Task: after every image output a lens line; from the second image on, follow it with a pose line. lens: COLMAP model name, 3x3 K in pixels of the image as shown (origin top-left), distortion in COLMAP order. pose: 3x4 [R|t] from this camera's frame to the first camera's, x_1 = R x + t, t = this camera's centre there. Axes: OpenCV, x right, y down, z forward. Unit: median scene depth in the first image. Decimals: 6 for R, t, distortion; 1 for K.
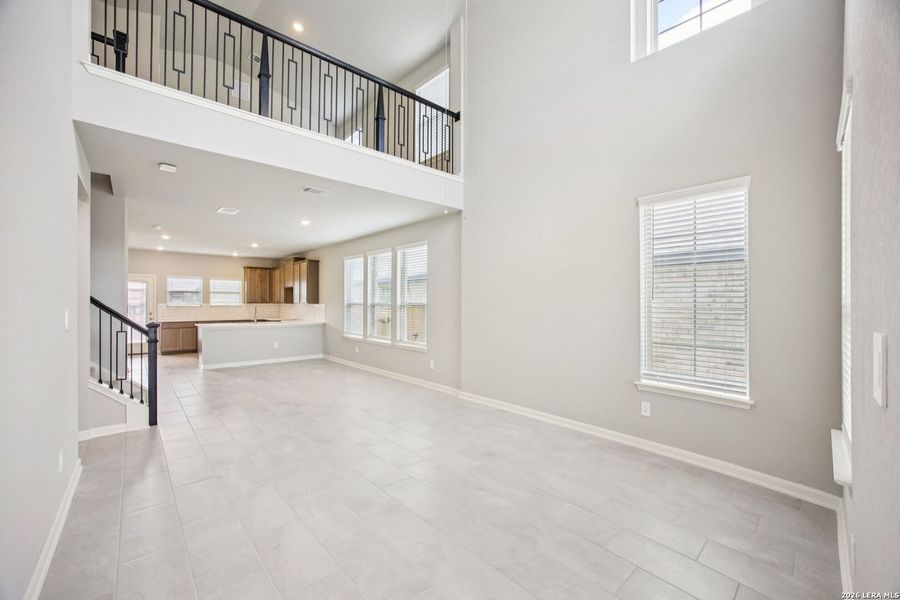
lens RADIAL K [[365.3, 0, 441.8], [0, 365.3, 302.2], [0, 0, 1]] dist [-0.023659, 0.000441]
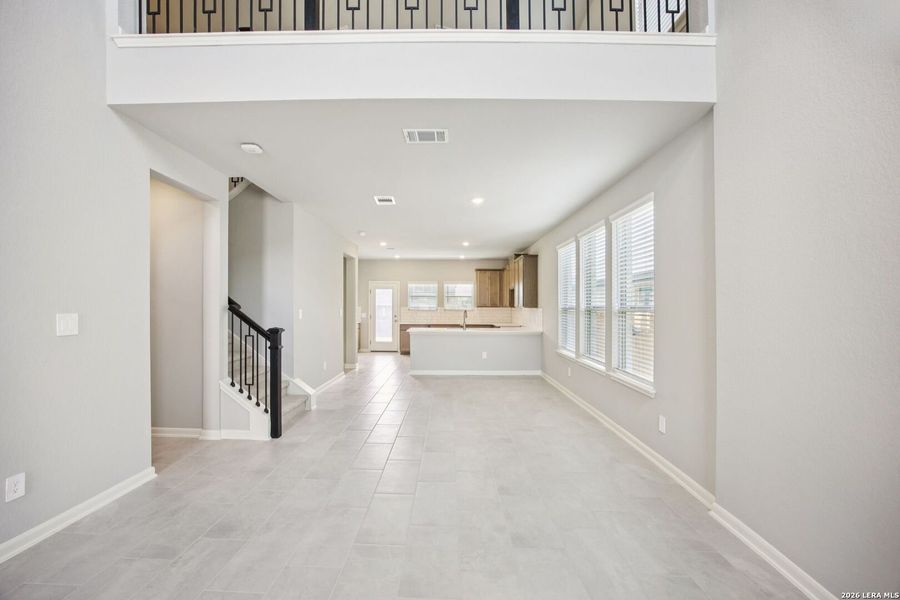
lens RADIAL K [[365.3, 0, 441.8], [0, 365.3, 302.2], [0, 0, 1]] dist [-0.023659, 0.000441]
pose [[0.719631, -0.008848, -0.694301, 0.074519], [0.001013, 0.999931, -0.011693, 0.000978], [0.694356, 0.007712, 0.719590, 0.278540]]
